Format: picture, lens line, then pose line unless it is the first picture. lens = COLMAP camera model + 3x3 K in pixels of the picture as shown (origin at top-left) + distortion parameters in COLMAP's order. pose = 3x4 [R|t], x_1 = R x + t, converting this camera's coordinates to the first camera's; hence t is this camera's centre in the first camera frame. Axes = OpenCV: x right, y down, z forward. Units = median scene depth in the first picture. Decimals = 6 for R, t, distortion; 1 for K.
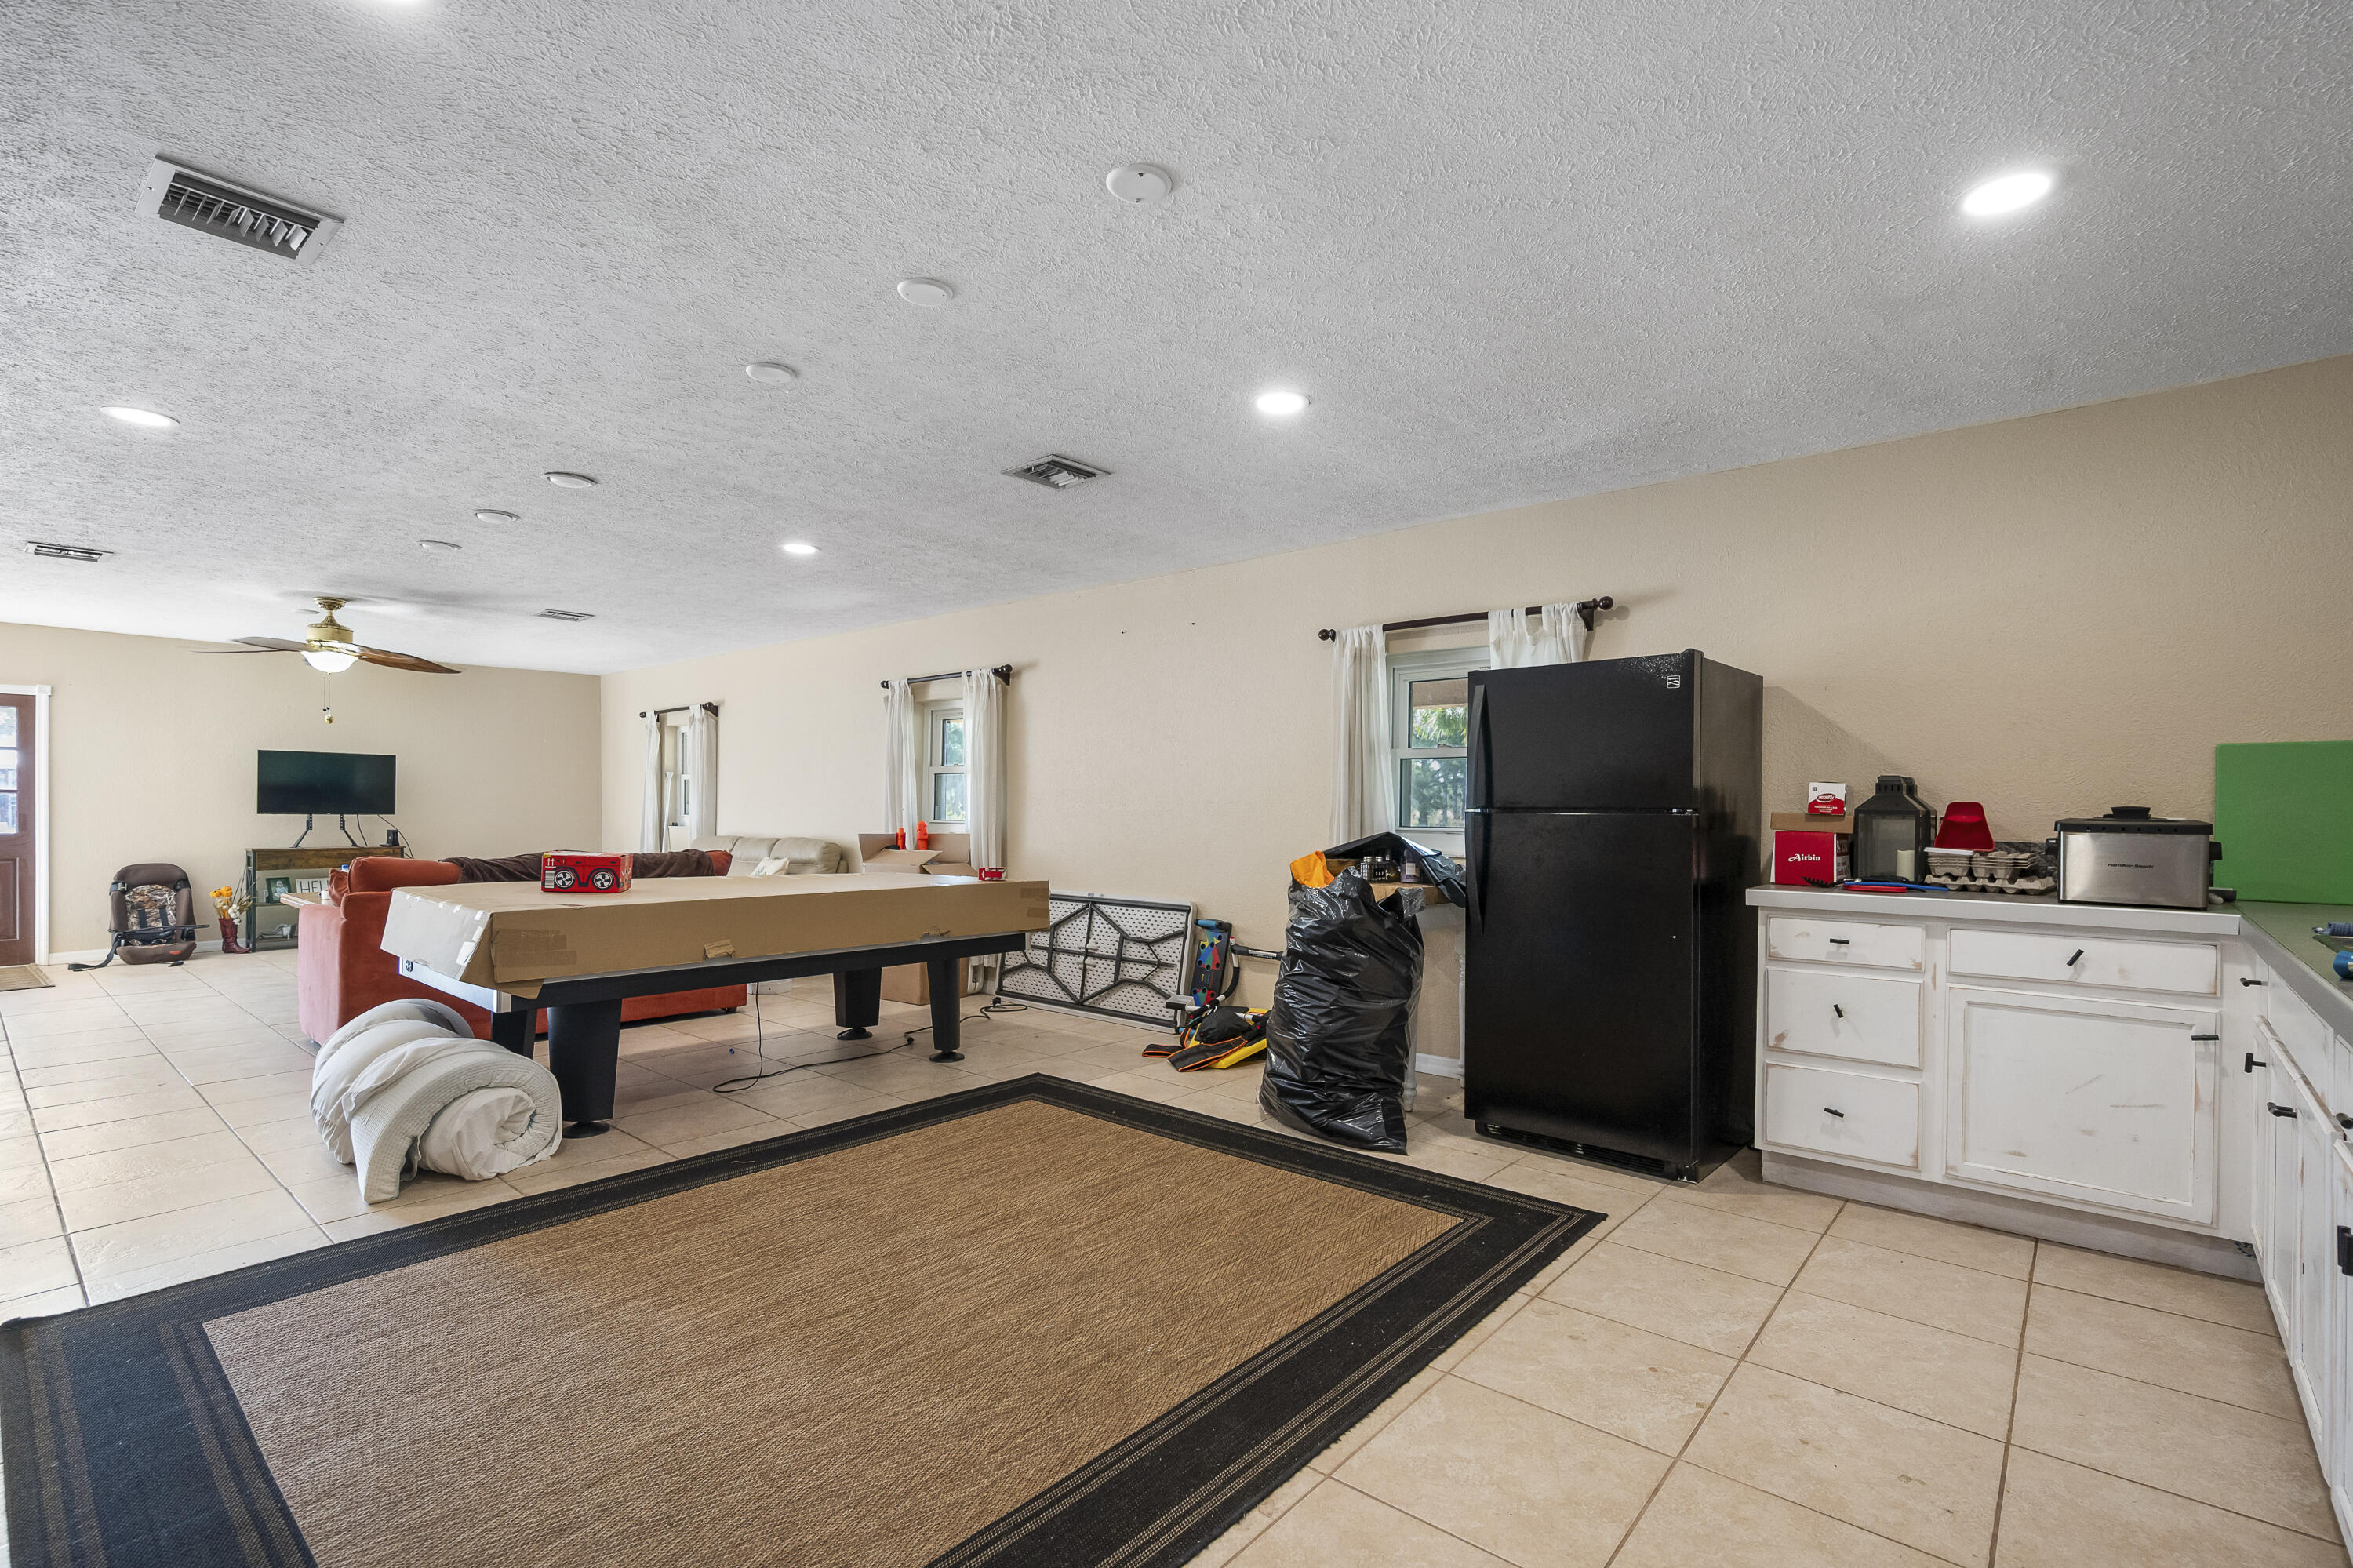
lens RADIAL K [[1073.1, 0, 1181.6], [0, 1073.1, 794.6], [0, 0, 1]] dist [-0.003312, -0.000442]
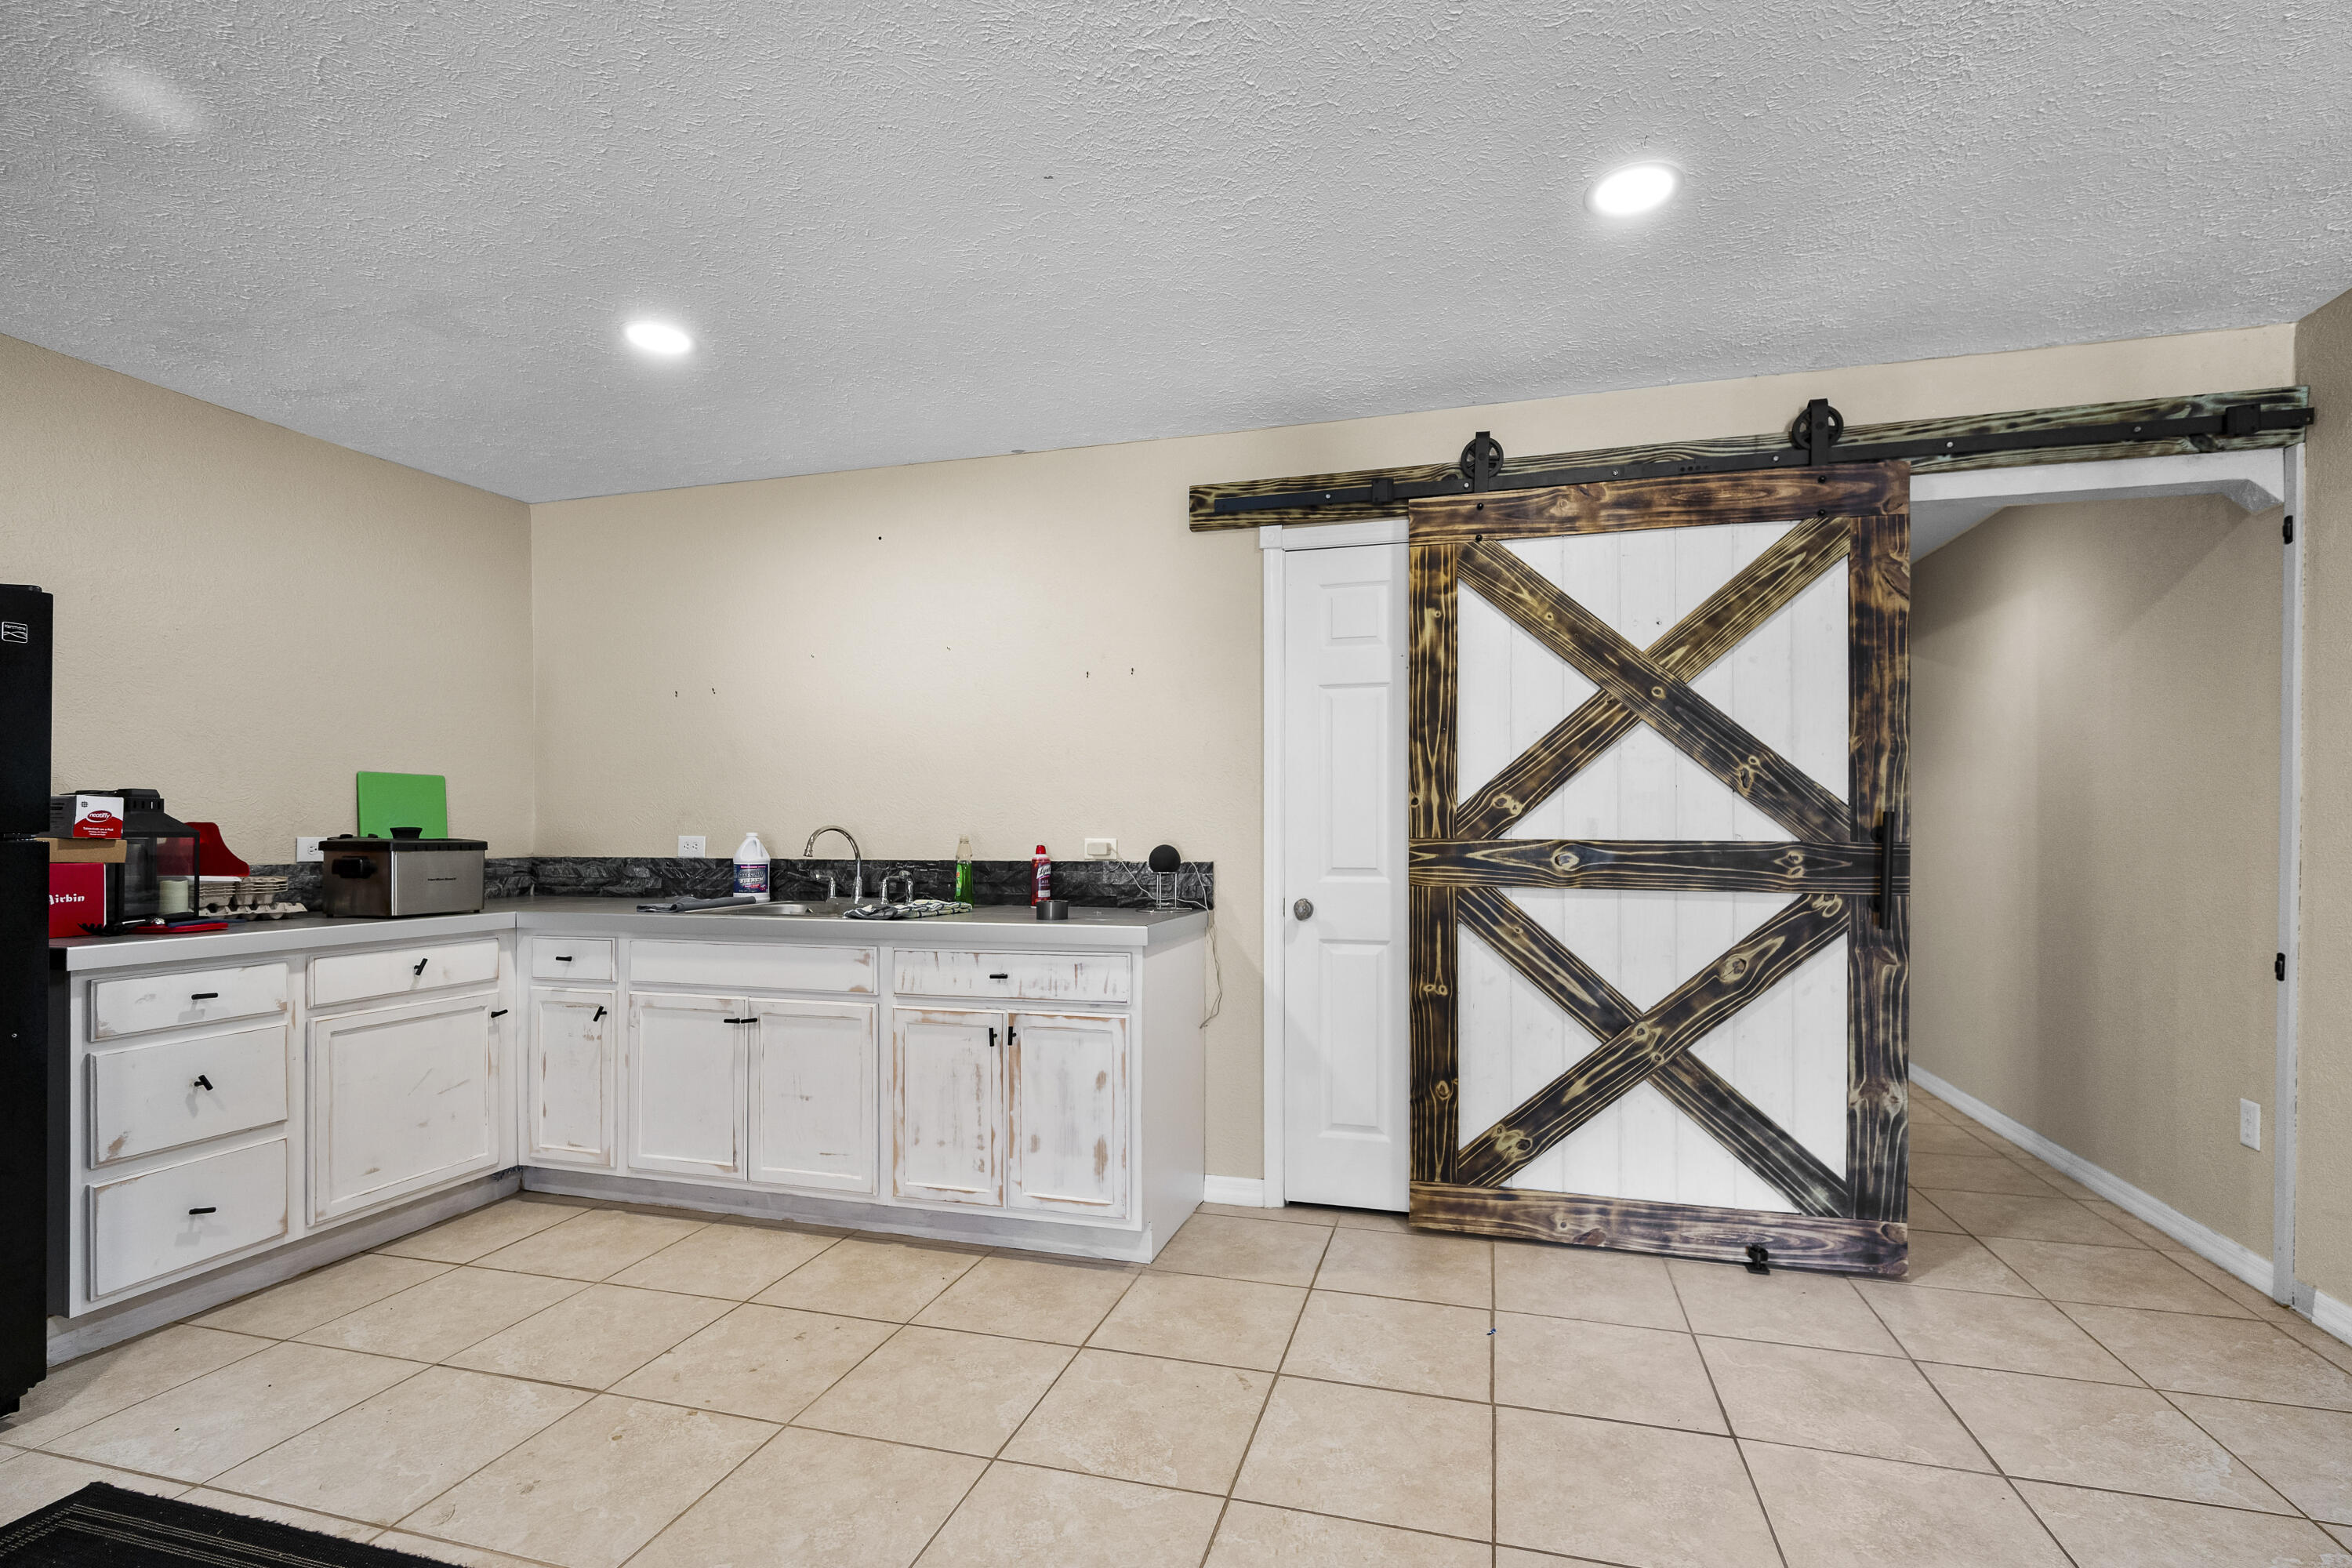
lens RADIAL K [[1072.6, 0, 1213.0], [0, 1072.6, 831.5], [0, 0, 1]] dist [-0.003312, -0.000442]
pose [[-0.434551, -0.006644, 0.900623, -0.444900], [-0.007625, 0.999964, 0.003697, 0.005382], [-0.900615, -0.005261, -0.434586, 0.686397]]
